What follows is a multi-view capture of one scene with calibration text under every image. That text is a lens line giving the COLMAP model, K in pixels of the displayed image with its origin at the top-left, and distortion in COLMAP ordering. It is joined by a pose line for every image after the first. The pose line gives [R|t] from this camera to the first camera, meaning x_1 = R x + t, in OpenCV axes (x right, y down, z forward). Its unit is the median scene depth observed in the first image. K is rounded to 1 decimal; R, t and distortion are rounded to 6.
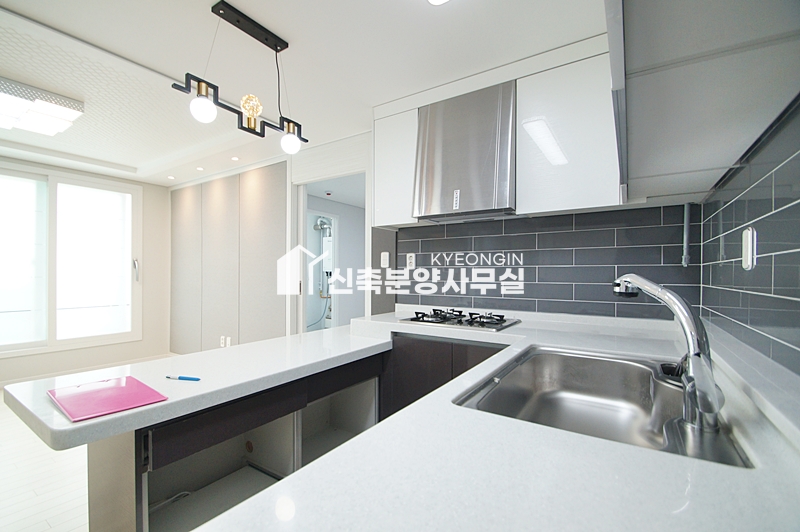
lens RADIAL K [[355.1, 0, 393.0], [0, 355.1, 273.0], [0, 0, 1]] dist [0.024193, -0.022472]
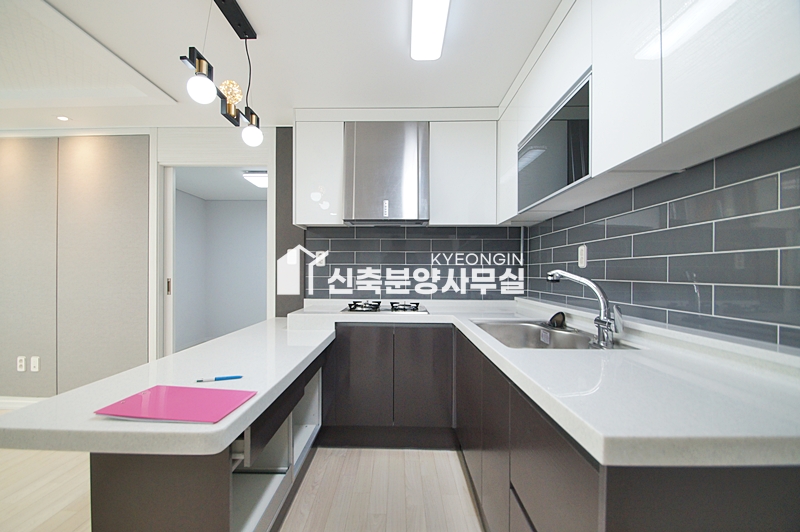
lens RADIAL K [[355.1, 0, 393.0], [0, 355.1, 273.0], [0, 0, 1]] dist [0.024193, -0.022472]
pose [[0.839449, -0.002205, 0.543434, -0.357065], [-0.000642, 0.999987, 0.005049, 0.004967], [-0.543438, -0.004587, 0.839437, -0.019735]]
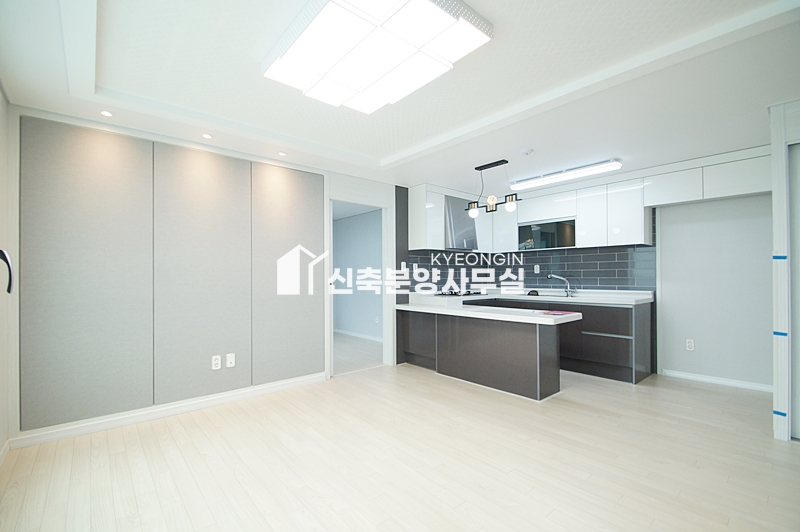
lens RADIAL K [[355.1, 0, 393.0], [0, 355.1, 273.0], [0, 0, 1]] dist [0.024193, -0.022472]
pose [[0.265949, 0.003426, 0.963981, -1.720817], [0.004319, 0.999979, -0.004746, 0.001141], [-0.963977, 0.005426, 0.265929, 0.634296]]
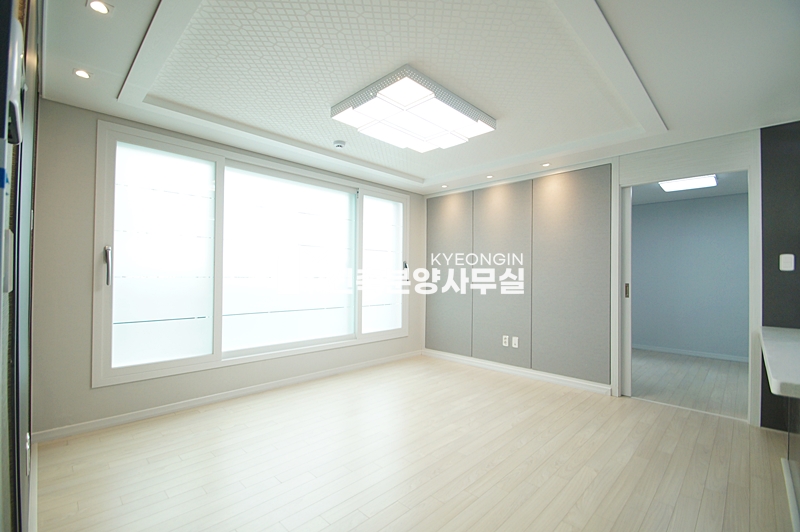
lens RADIAL K [[355.1, 0, 393.0], [0, 355.1, 273.0], [0, 0, 1]] dist [0.024193, -0.022472]
pose [[0.981486, 0.003988, -0.191491, -0.916326], [-0.004984, 0.999976, -0.004719, 0.000025], [0.191468, 0.005586, 0.981483, -0.130308]]
